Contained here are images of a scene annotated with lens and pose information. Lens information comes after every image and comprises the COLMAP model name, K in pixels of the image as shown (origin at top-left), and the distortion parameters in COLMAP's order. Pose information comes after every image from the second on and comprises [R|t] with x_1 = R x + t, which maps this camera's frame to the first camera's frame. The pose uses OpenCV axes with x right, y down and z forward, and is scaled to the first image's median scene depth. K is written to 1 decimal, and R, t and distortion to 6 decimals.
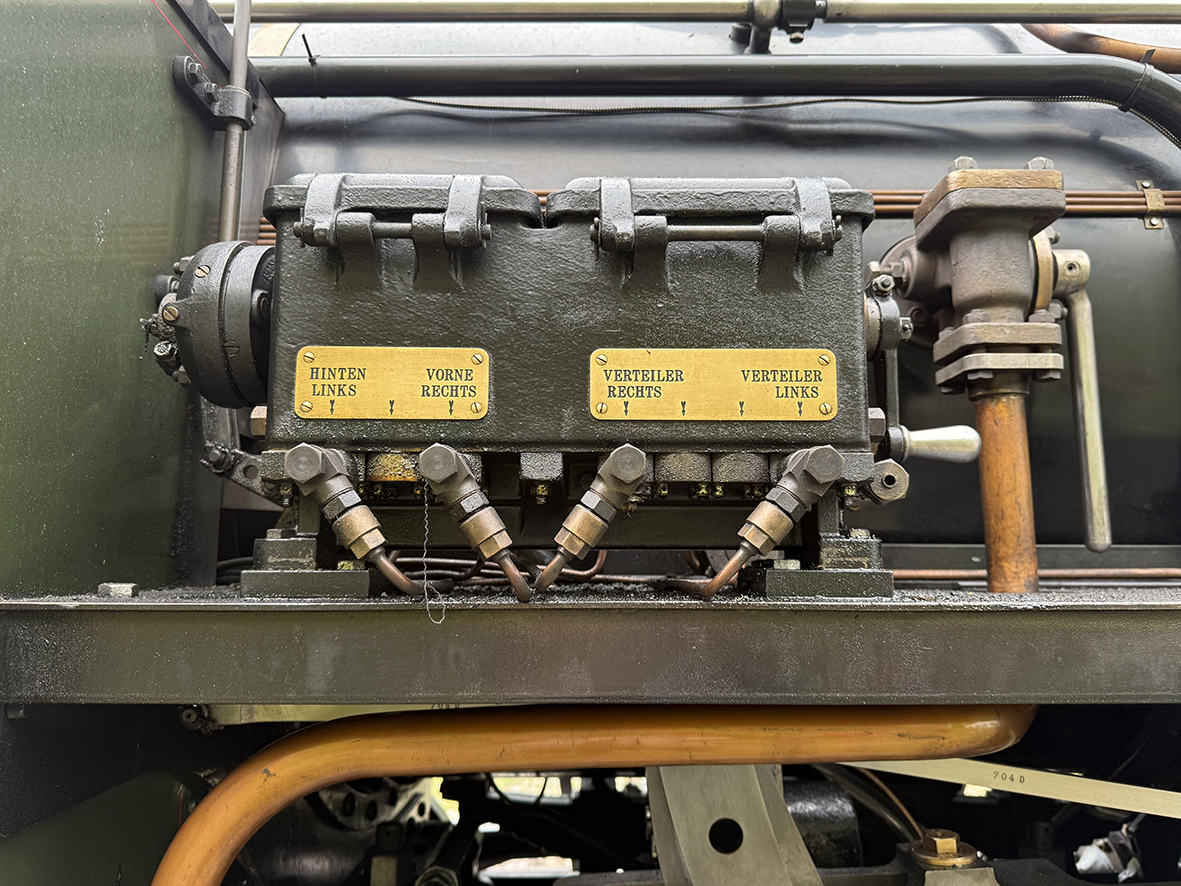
lens RADIAL K [[840.7, 0, 590.5], [0, 840.7, 443.0], [0, 0, 1]] dist [-0.000844, -0.000419]
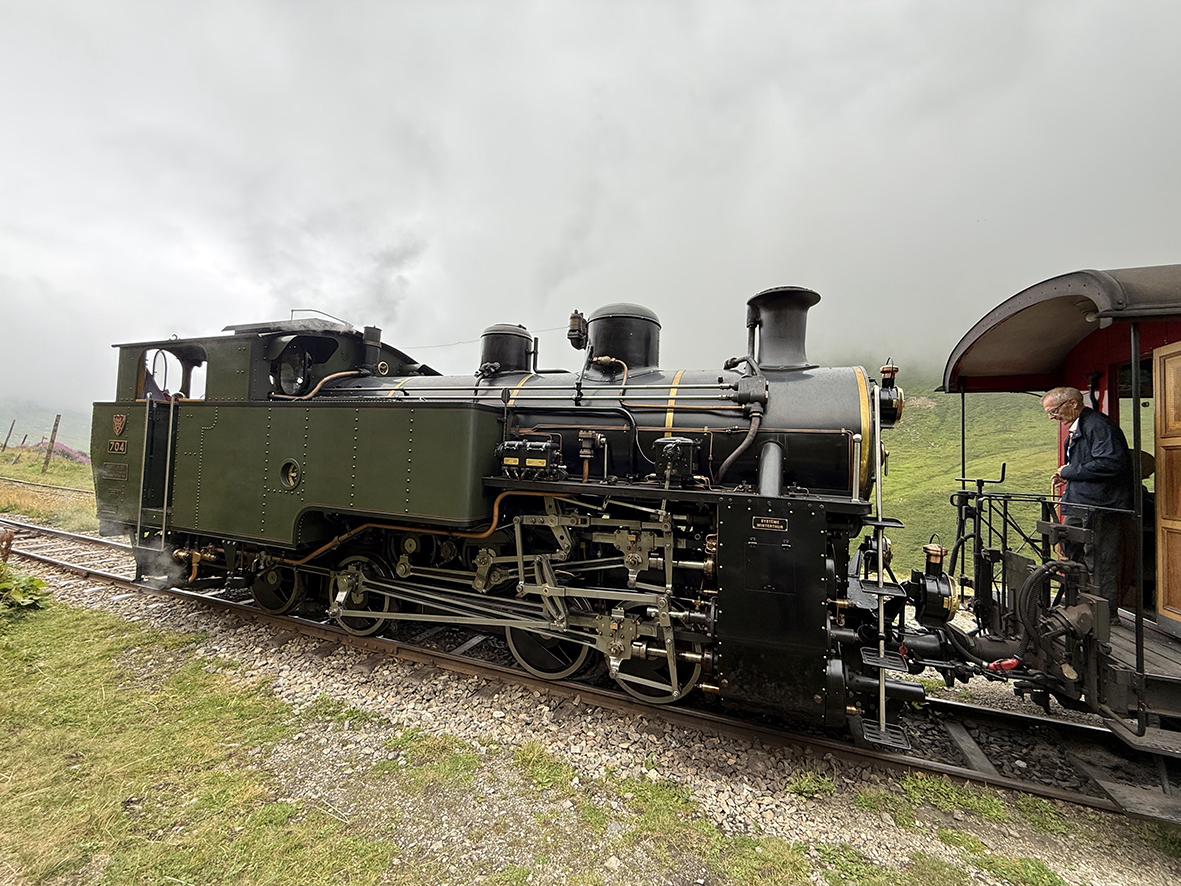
lens RADIAL K [[473.9, 0, 590.5], [0, 473.9, 443.0], [0, 0, 1]] dist [0.001058, 0.000056]
pose [[0.937755, 0.028636, -0.346114, 3.094952], [0.005835, 0.995155, 0.098145, -0.969984], [0.347247, -0.094056, 0.933045, -4.783179]]
